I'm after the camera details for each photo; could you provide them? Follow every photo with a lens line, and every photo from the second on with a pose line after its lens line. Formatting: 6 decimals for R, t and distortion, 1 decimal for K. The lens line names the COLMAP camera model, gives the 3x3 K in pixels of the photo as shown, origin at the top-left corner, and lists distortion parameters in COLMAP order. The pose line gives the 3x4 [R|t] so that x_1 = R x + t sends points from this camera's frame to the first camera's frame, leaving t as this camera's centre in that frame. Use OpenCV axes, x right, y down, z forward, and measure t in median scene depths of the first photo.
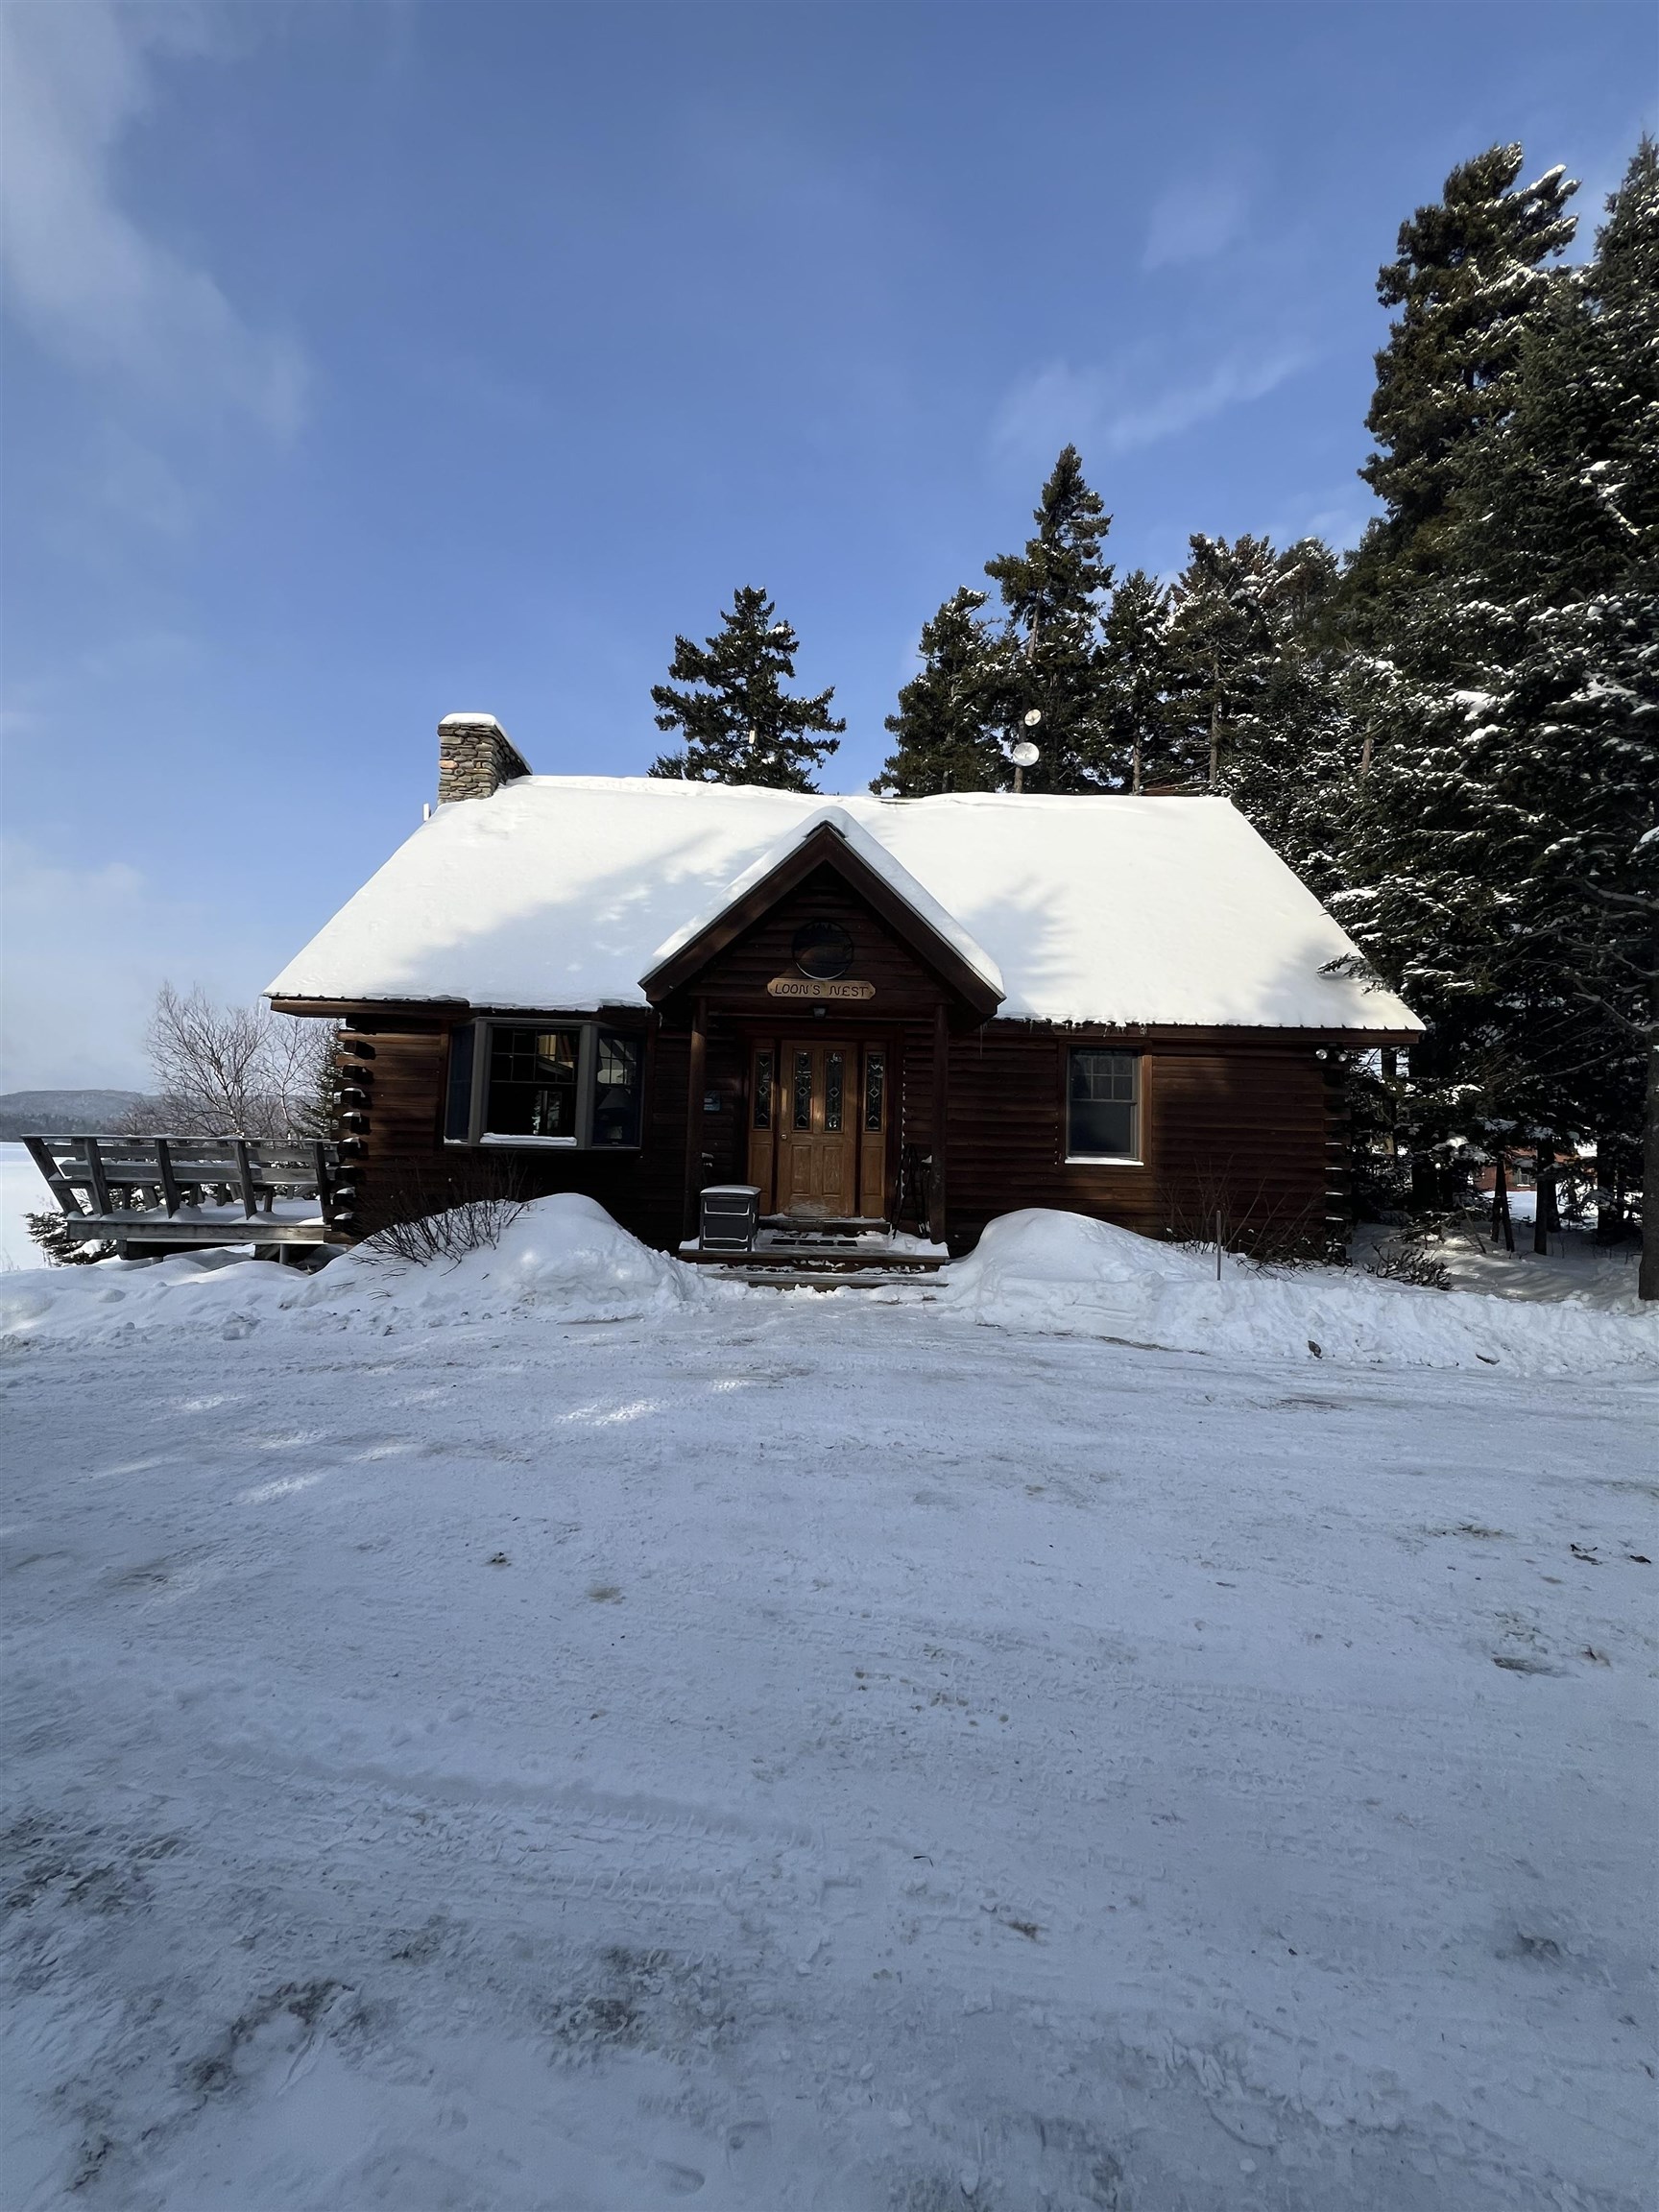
lens RADIAL K [[886.8, 0, 832.4], [0, 886.8, 1101.1], [0, 0, 1]] dist [-0.000290, 0.000083]
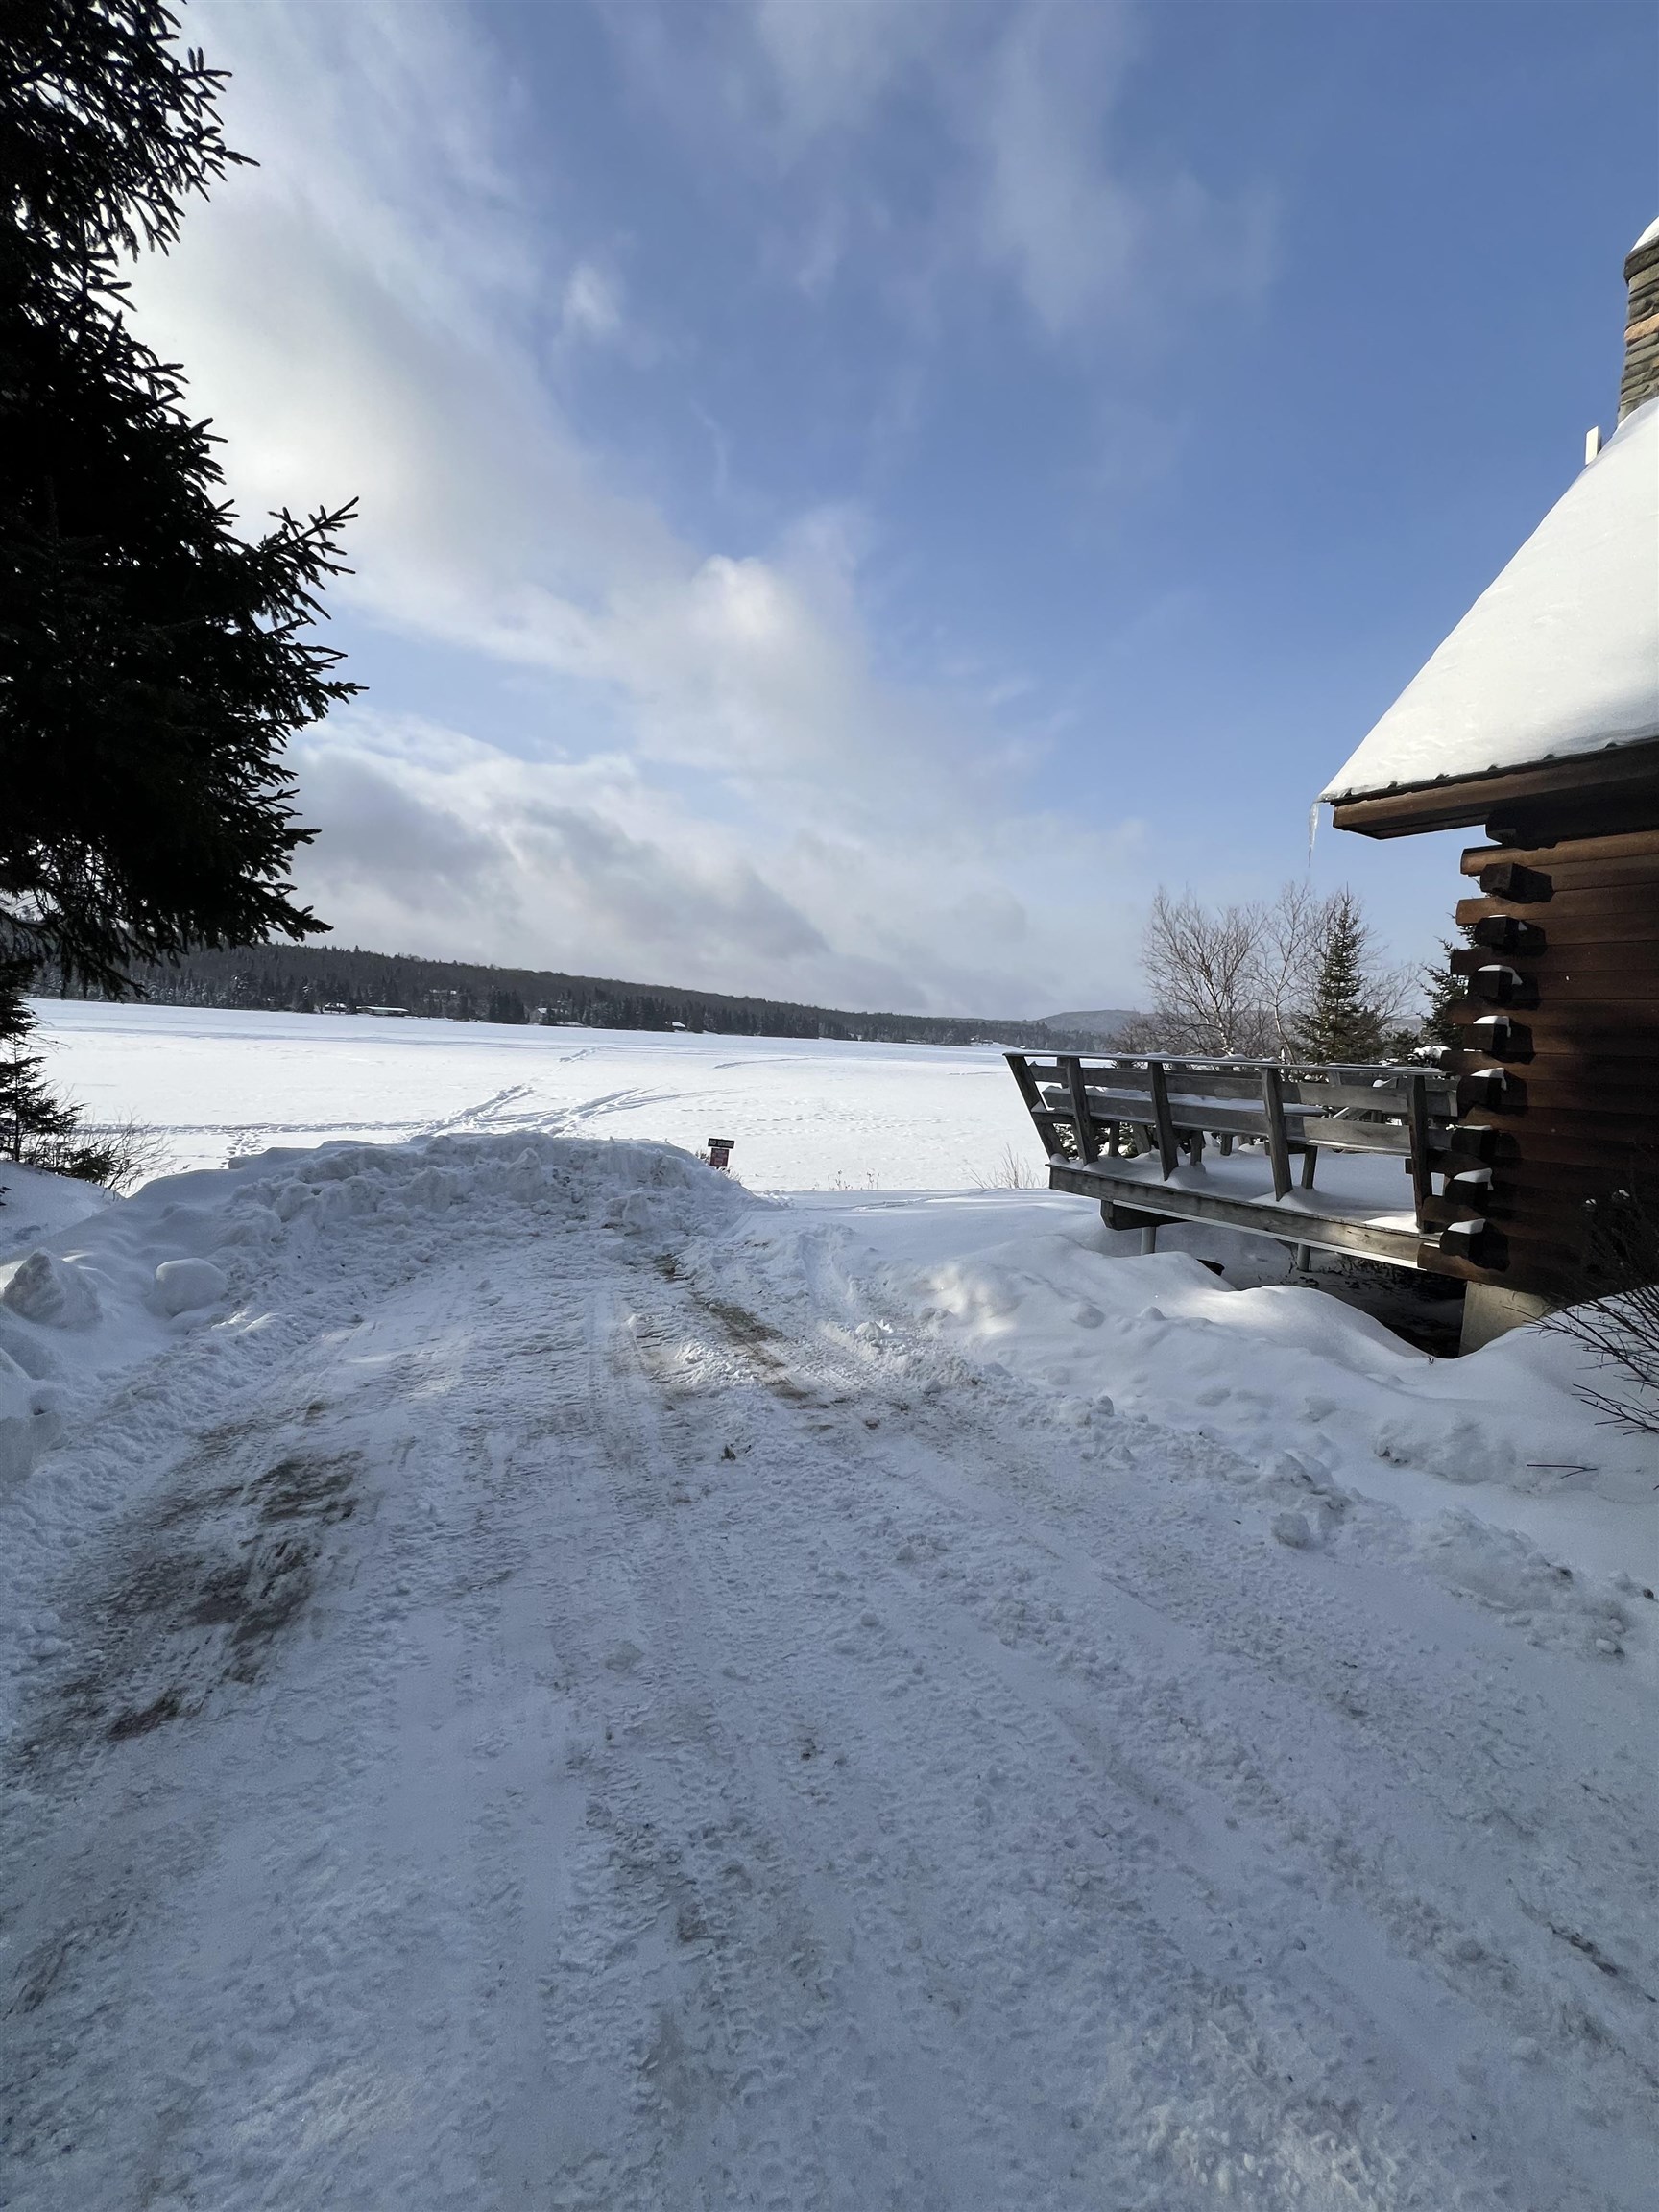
lens RADIAL K [[886.8, 0, 831.0], [0, 886.8, 1104.8], [0, 0, 1]] dist [-0.000290, 0.000083]
pose [[0.544703, 0.064937, -0.836111, -0.326625], [0.019049, 0.995782, 0.089748, 0.010628], [0.838413, -0.064813, 0.541169, 0.426922]]
